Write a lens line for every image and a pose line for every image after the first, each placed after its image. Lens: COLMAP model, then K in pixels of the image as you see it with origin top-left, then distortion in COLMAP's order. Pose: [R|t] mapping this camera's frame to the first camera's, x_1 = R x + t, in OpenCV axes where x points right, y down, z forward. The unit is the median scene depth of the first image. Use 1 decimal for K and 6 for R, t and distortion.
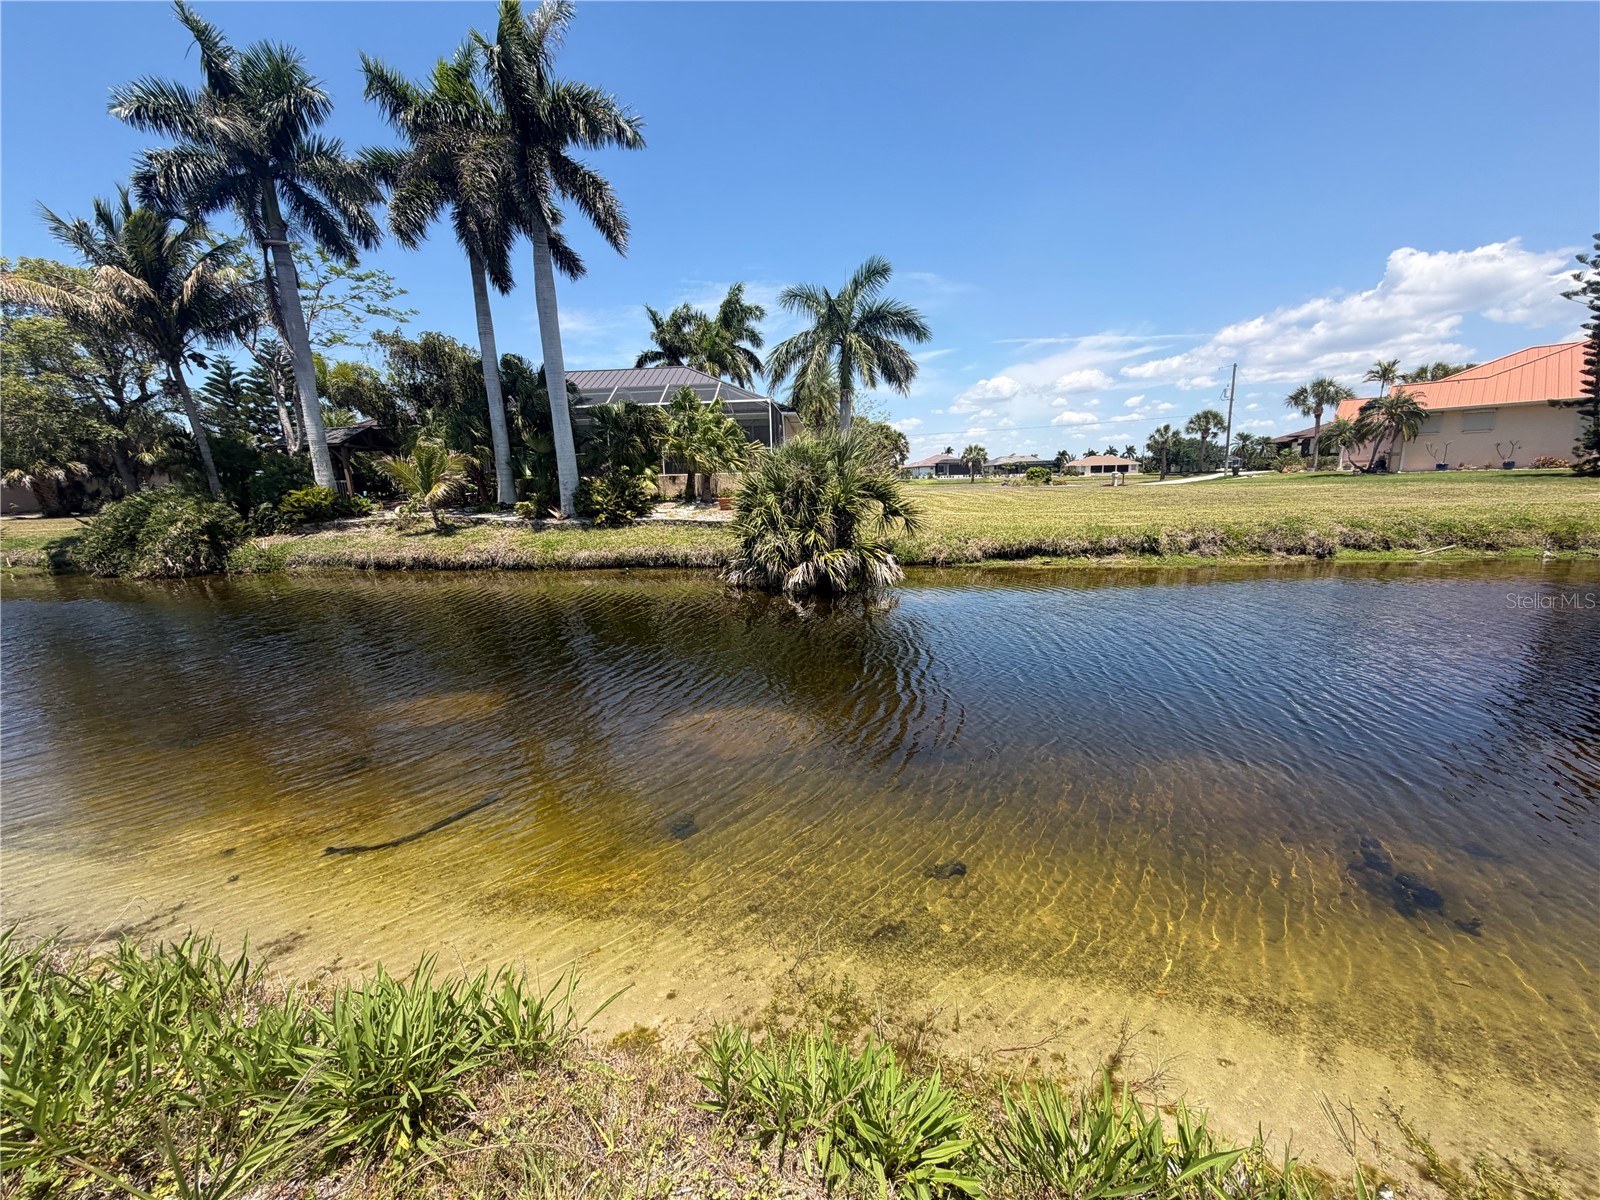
lens RADIAL K [[641.3, 0, 799.7], [0, 641.3, 608.7], [0, 0, 1]] dist [0.000887, 0.000184]
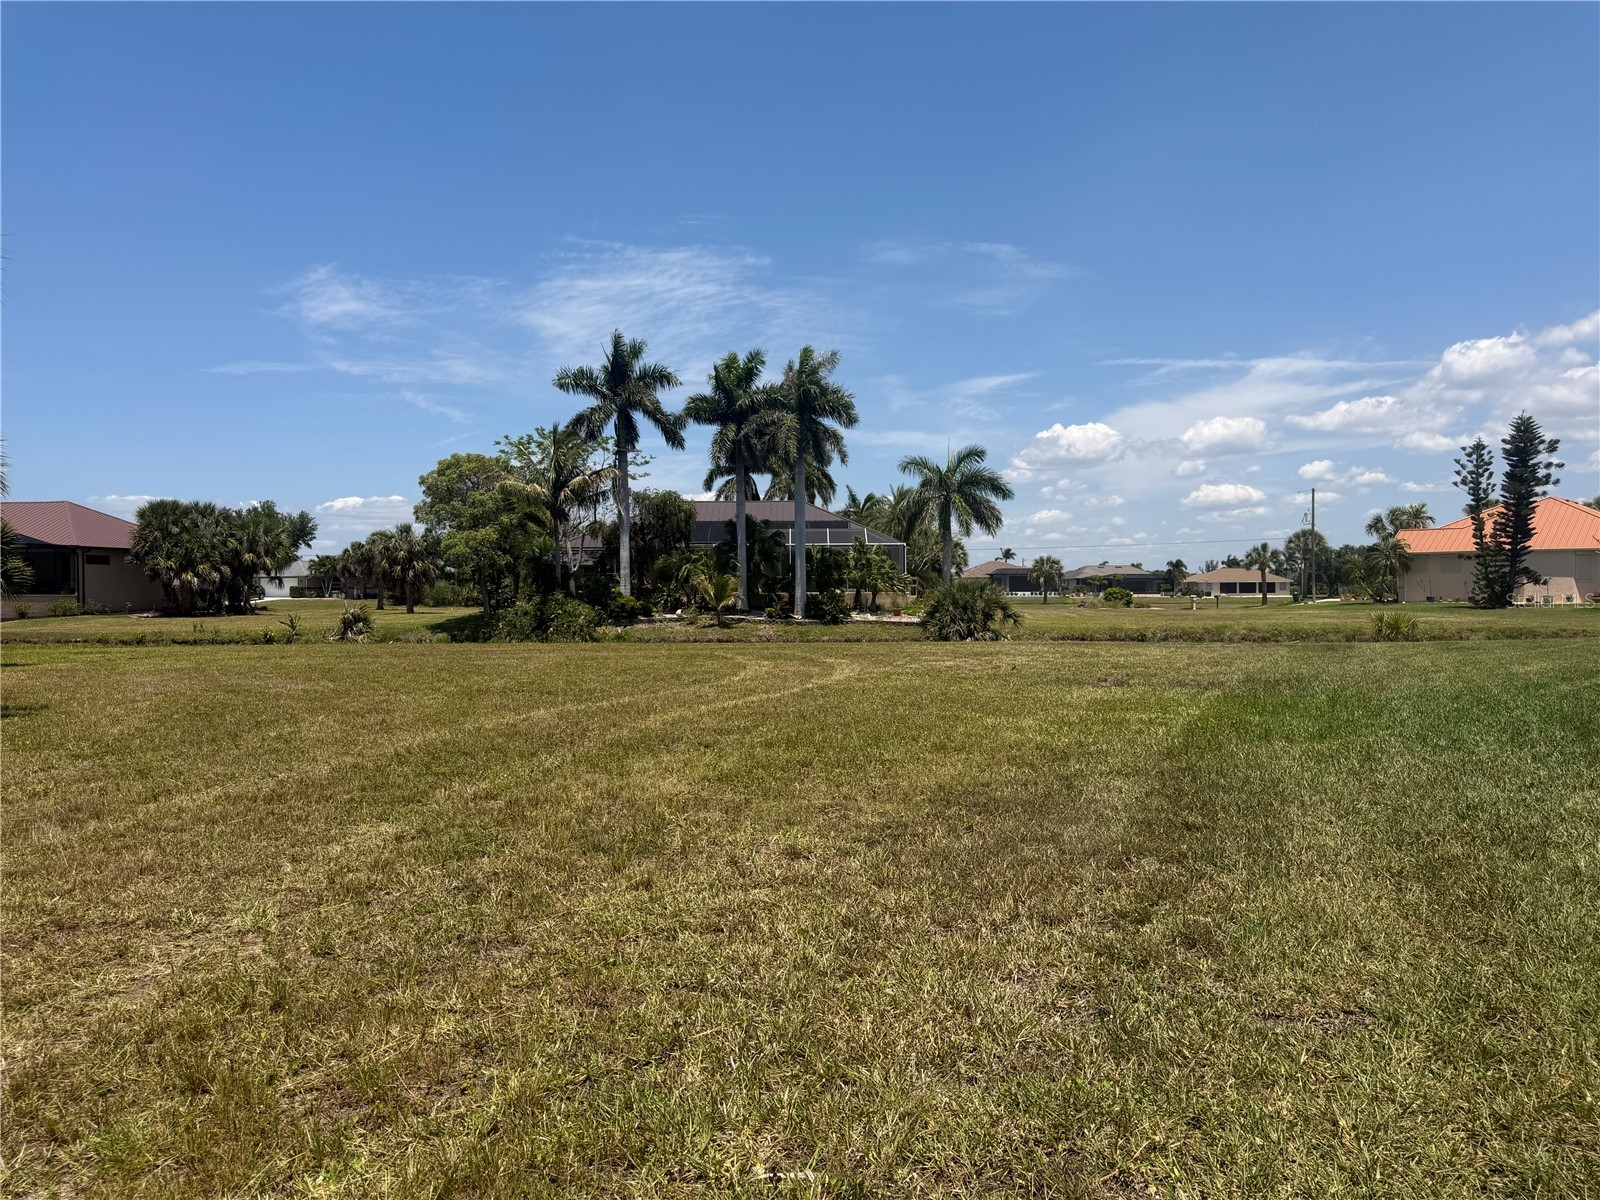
lens RADIAL K [[1175.9, 0, 800.0], [0, 1175.9, 600.0], [0, 0, 1]] dist [0.083713, -0.114179]
pose [[0.998326, 0.022310, 0.053365, -0.273788], [-0.011740, 0.981573, -0.190726, 0.198622], [-0.056637, 0.189780, 0.980192, -1.008129]]
